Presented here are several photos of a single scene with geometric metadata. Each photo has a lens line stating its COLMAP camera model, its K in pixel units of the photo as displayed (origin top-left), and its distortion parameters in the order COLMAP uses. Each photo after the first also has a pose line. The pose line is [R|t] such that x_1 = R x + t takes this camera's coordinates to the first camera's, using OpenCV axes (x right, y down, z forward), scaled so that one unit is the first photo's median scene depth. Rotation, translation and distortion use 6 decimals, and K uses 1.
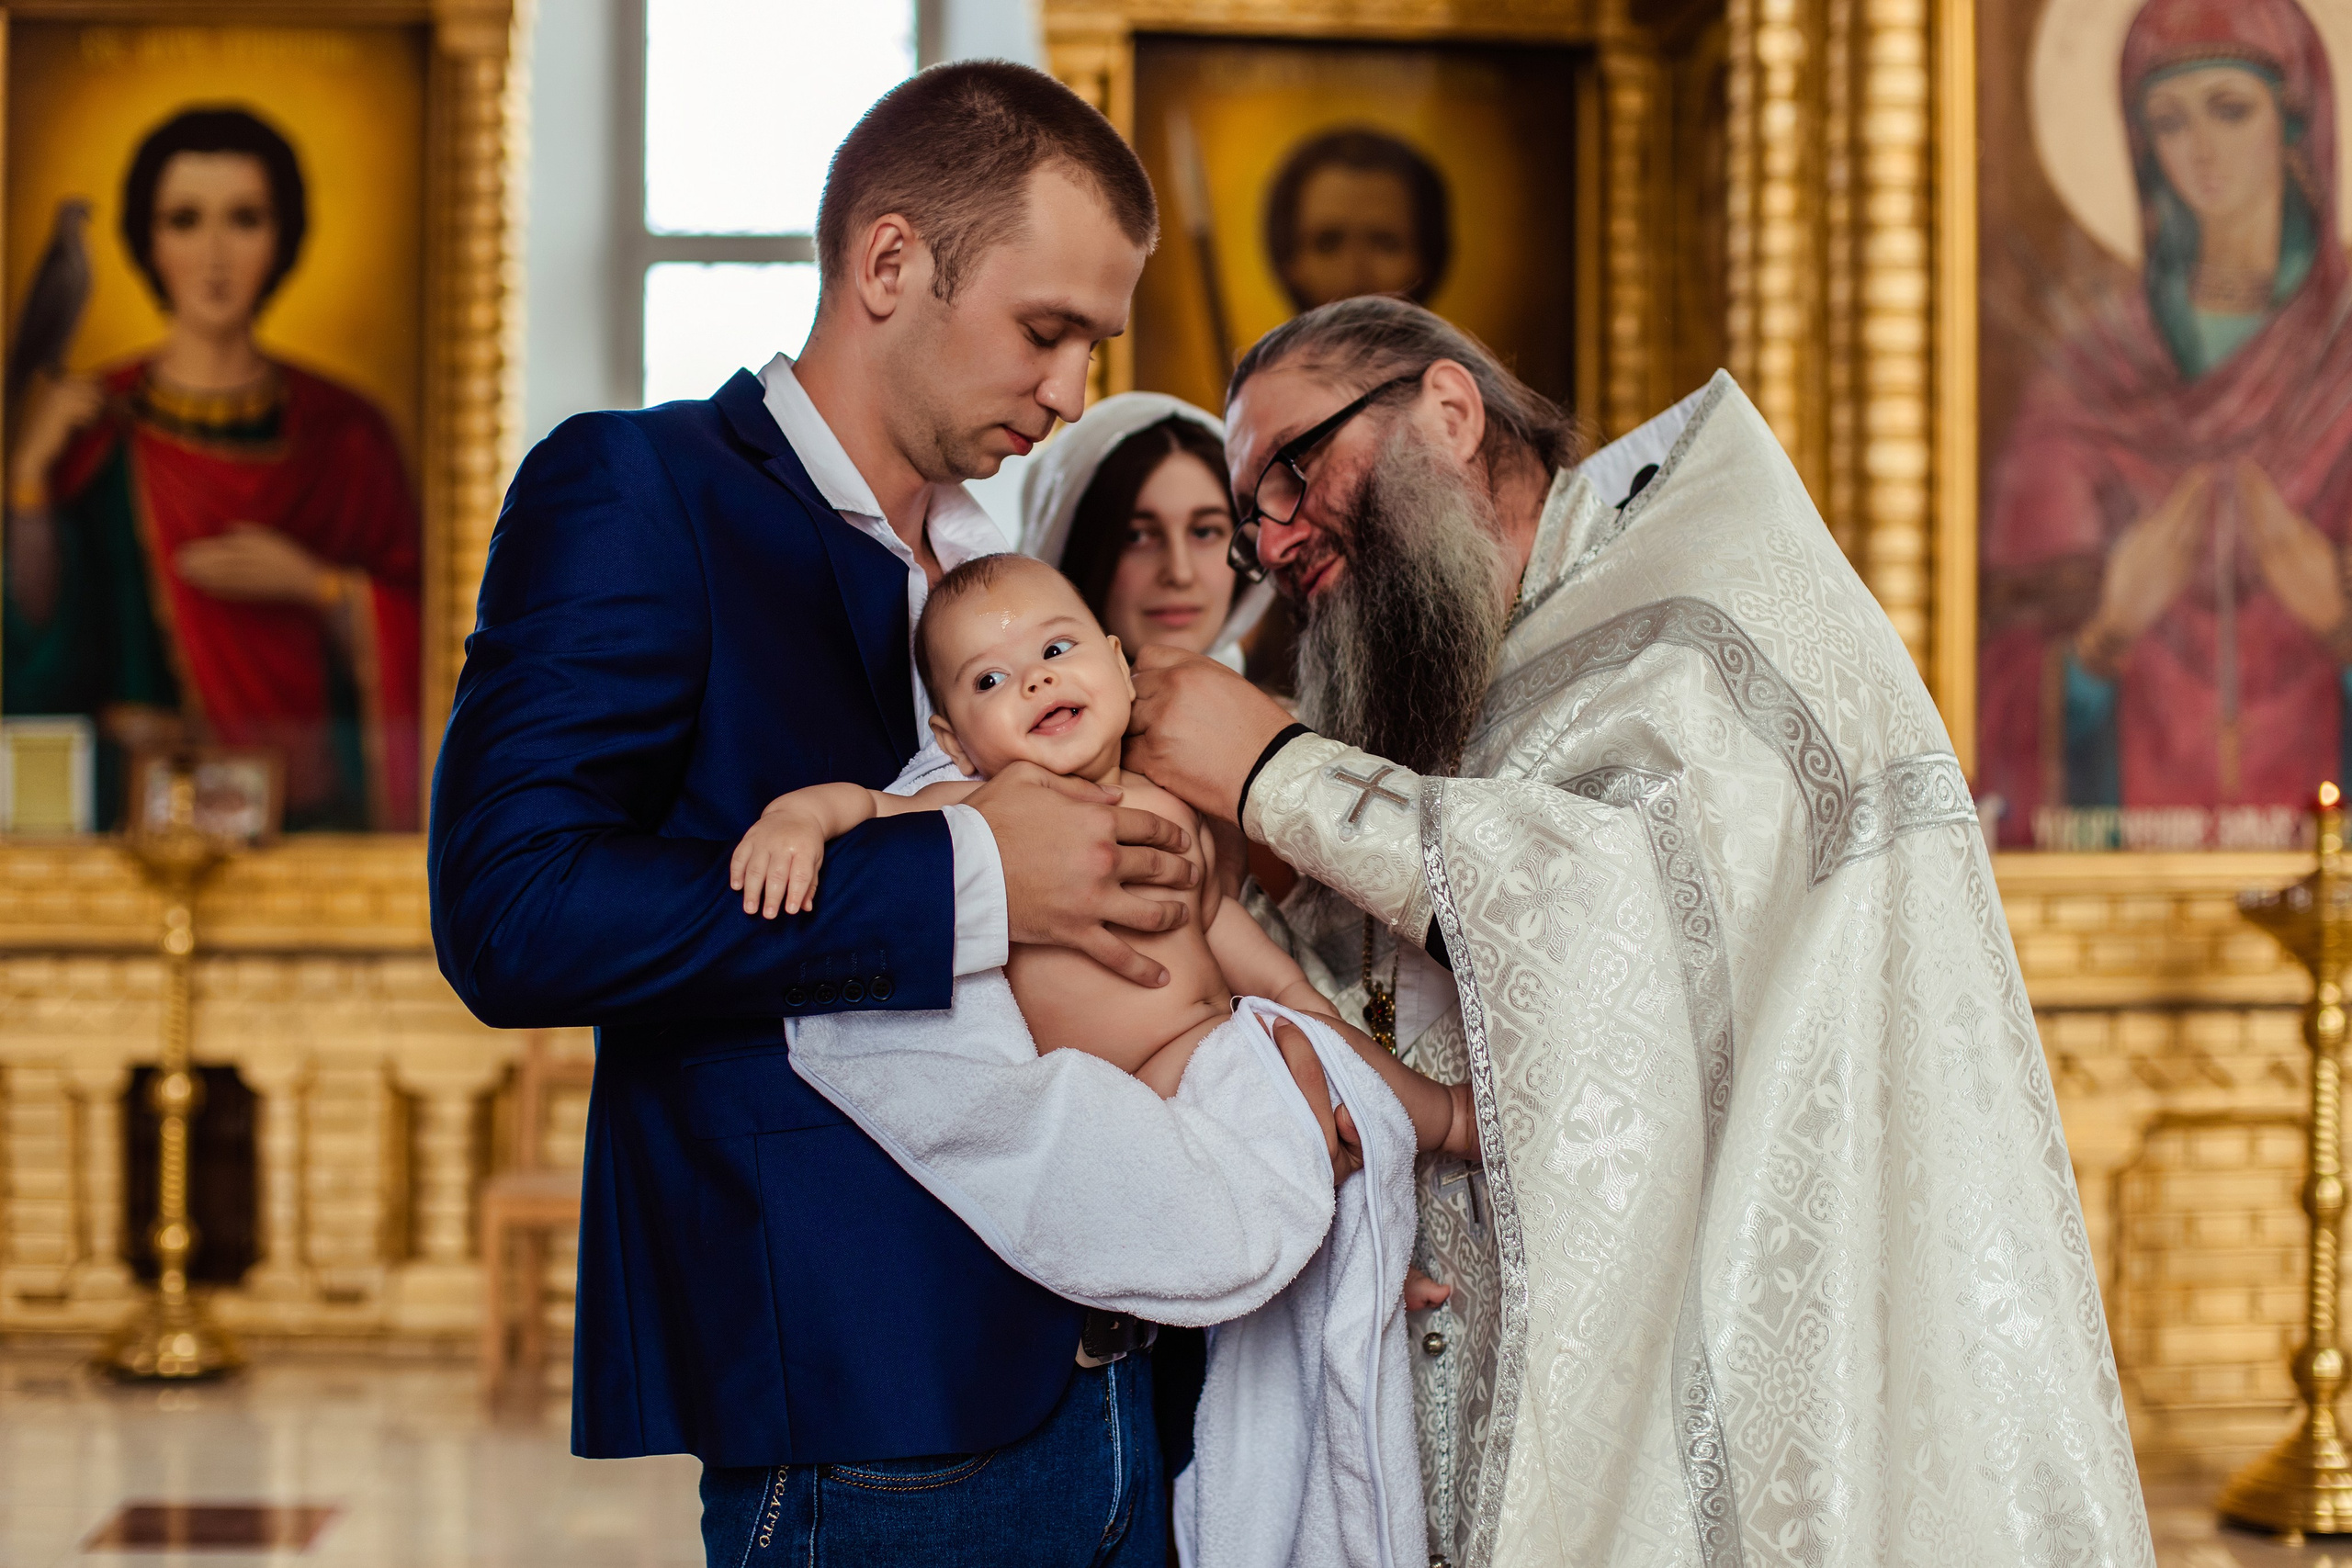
lens RADIAL K [[3339.2, 0, 1176.0], [0, 3339.2, 784.0], [0, 0, 1]] dist [-0.136083, 0.012354]
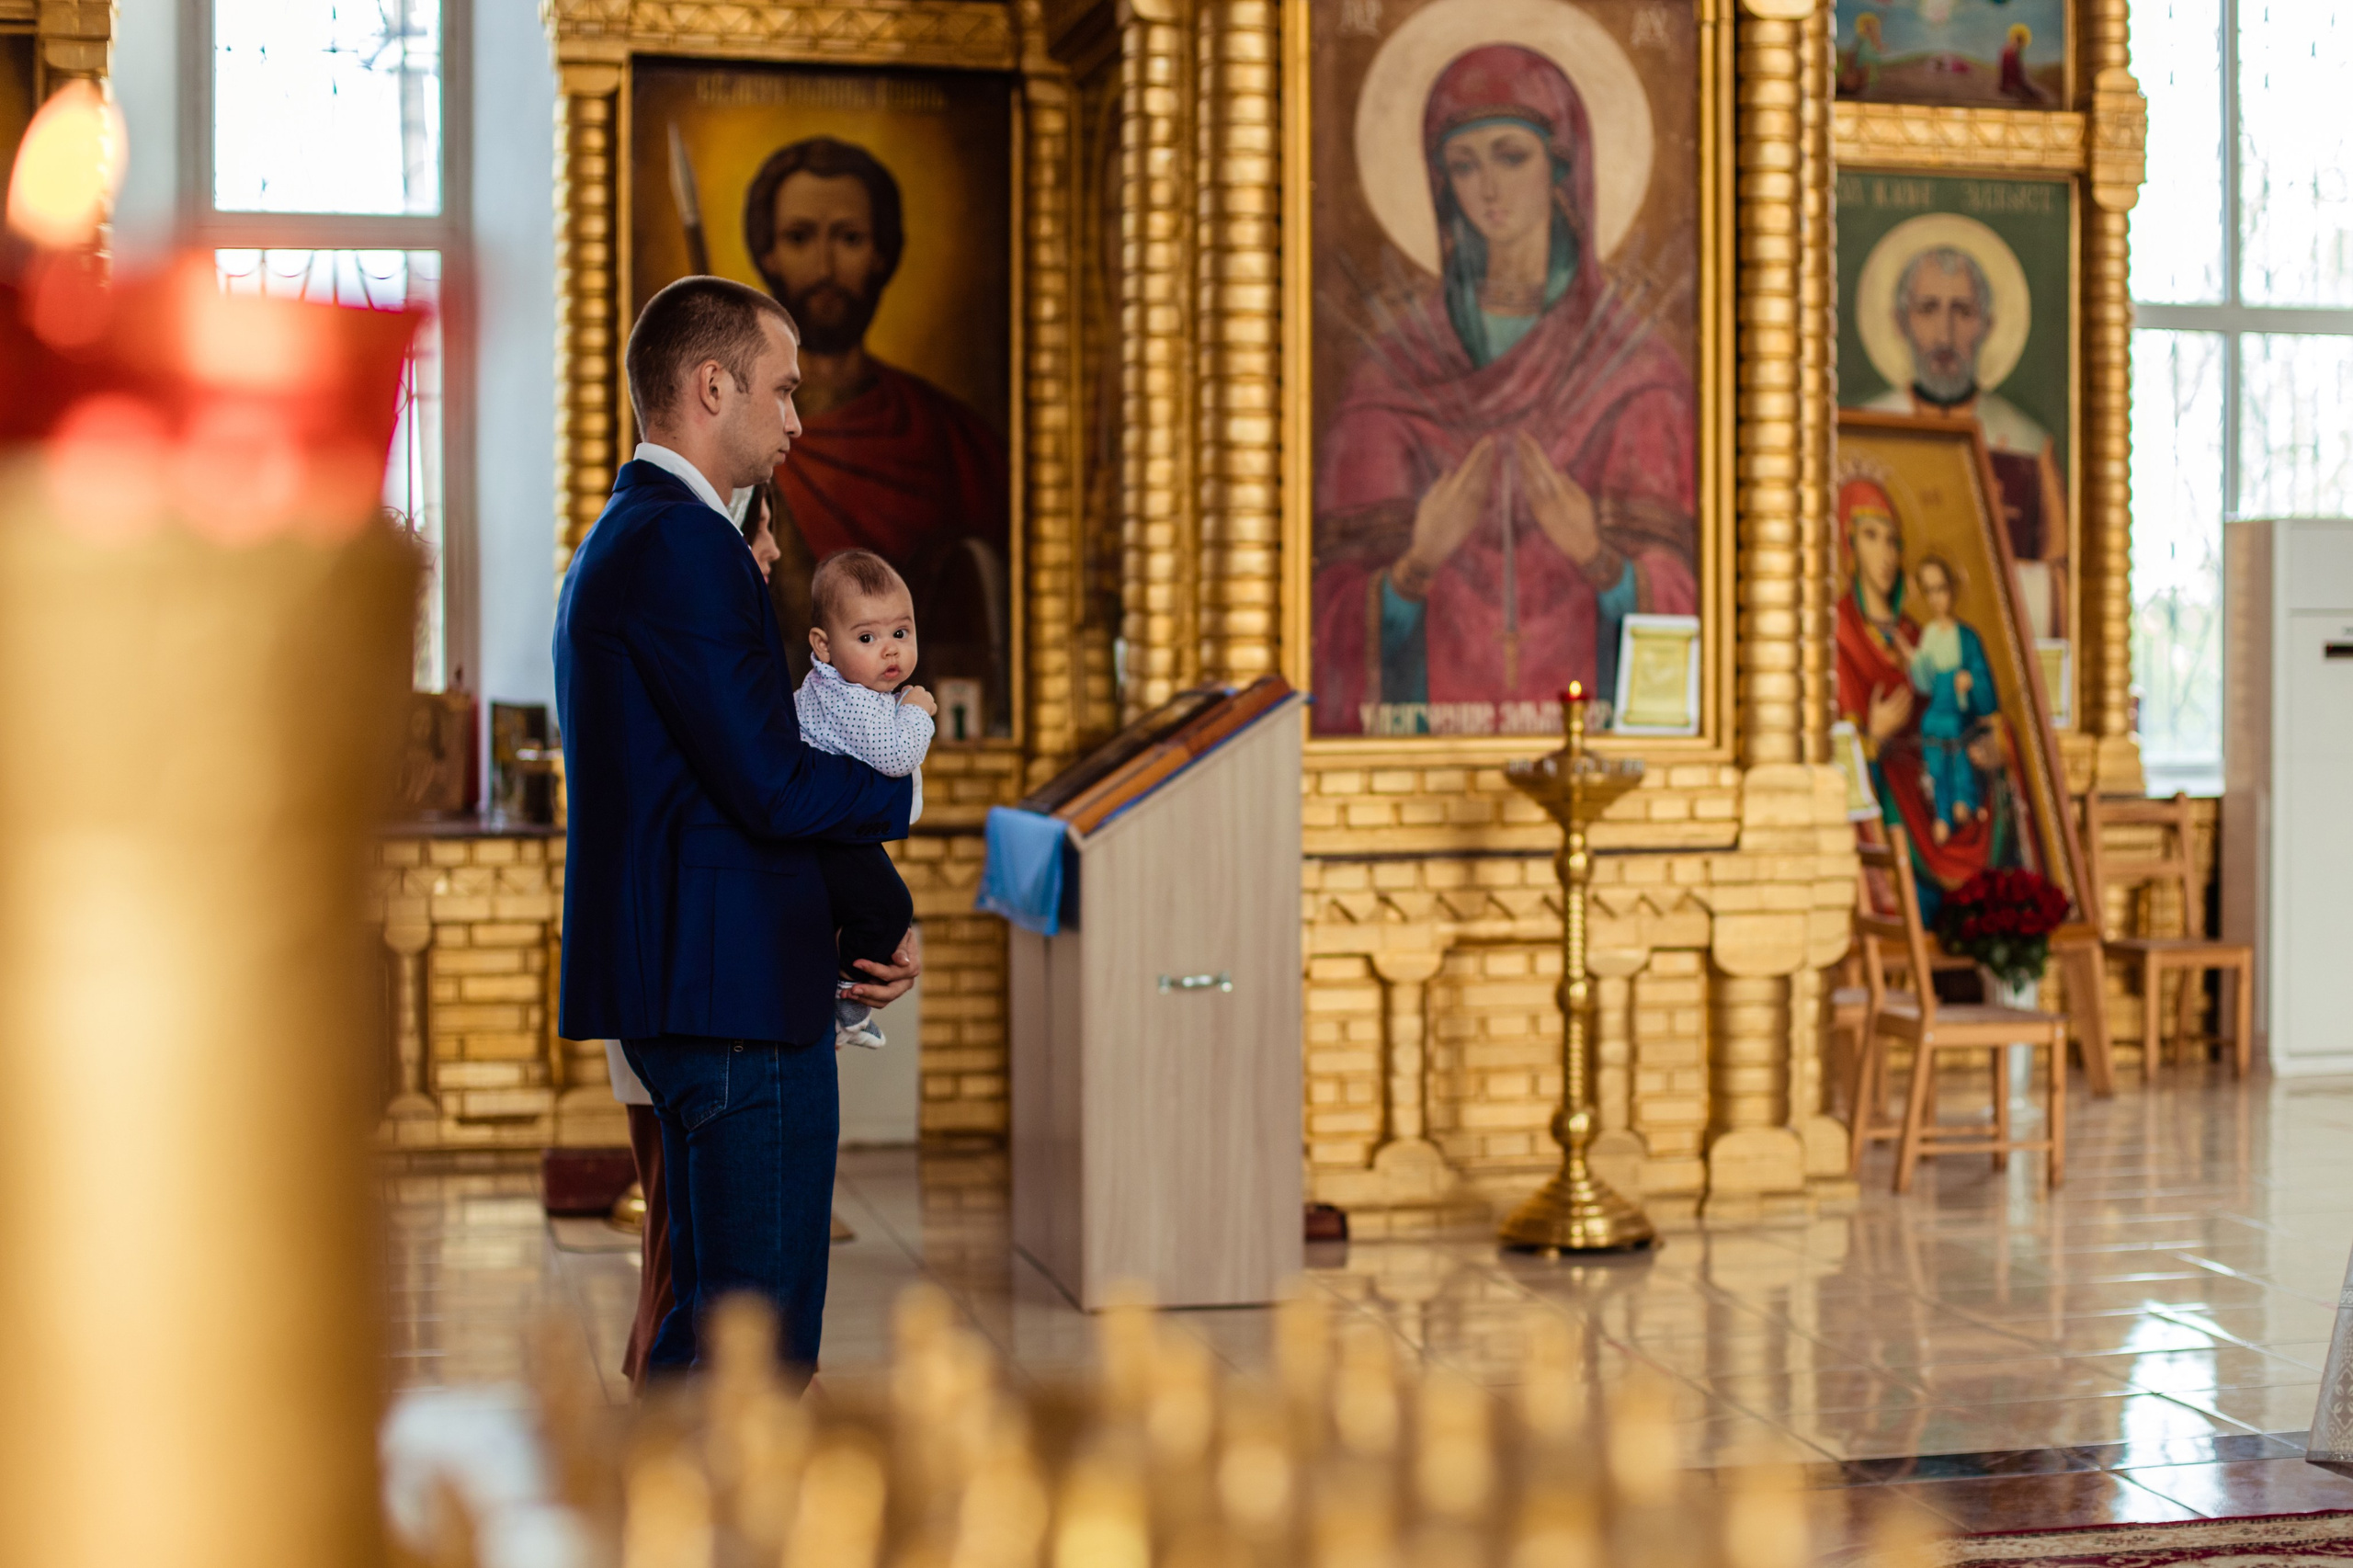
lens RADIAL K [[3340.9, 0, 1176.5], [0, 3340.9, 784.0], [0, 0, 1]] dist [-0.136083, 0.012354]
pose [[0.987185, -0.011569, 0.159159, -0.017117], [0.007340, 0.999605, 0.027135, 0.003715], [-0.159410, -0.025619, 0.986880, -0.268864]]
